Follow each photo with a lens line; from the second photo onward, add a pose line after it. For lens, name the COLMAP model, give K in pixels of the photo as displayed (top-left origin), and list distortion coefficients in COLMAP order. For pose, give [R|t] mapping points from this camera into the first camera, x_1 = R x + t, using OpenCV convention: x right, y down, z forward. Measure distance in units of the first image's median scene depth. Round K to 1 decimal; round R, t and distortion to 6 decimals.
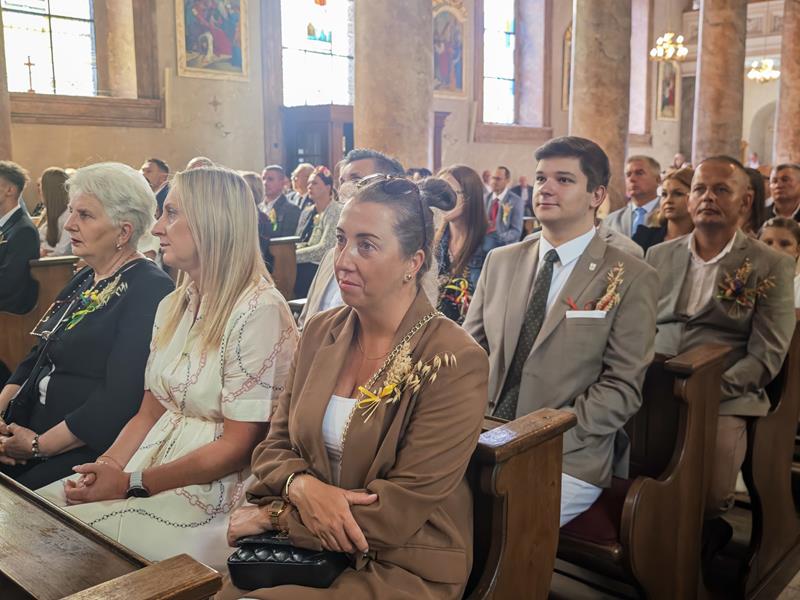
lens RADIAL K [[819.8, 0, 398.9], [0, 819.8, 302.7], [0, 0, 1]] dist [-0.001795, 0.000000]
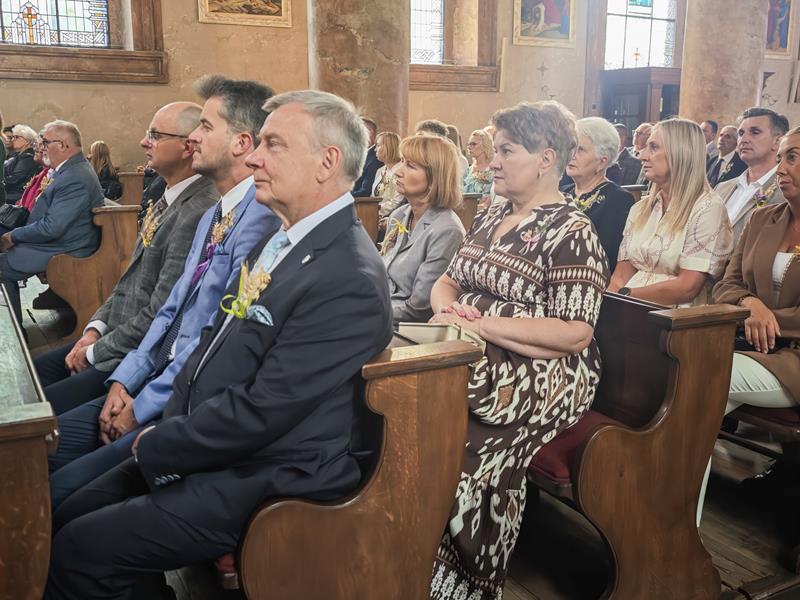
lens RADIAL K [[819.8, 0, 394.8], [0, 819.8, 297.0], [0, 0, 1]] dist [-0.001795, 0.000000]
pose [[0.943283, 0.070091, -0.324506, -0.035742], [-0.057936, 0.997214, 0.046983, 0.023055], [0.326895, -0.025518, 0.944716, -0.116803]]
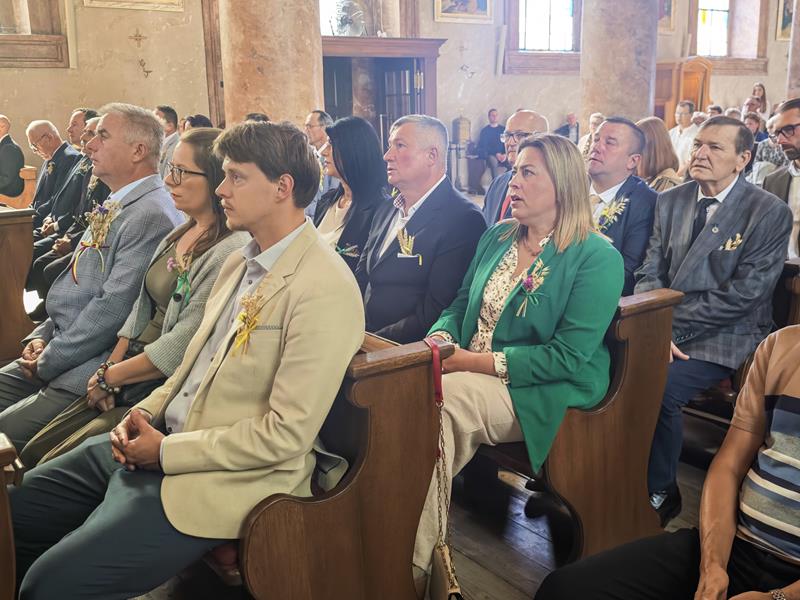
lens RADIAL K [[819.8, 0, 400.9], [0, 819.8, 298.4], [0, 0, 1]] dist [-0.001795, 0.000000]
pose [[0.977614, 0.033720, -0.207686, 0.255959], [-0.018601, 0.997060, 0.074328, -0.038295], [0.209582, -0.068801, 0.975368, 0.200036]]
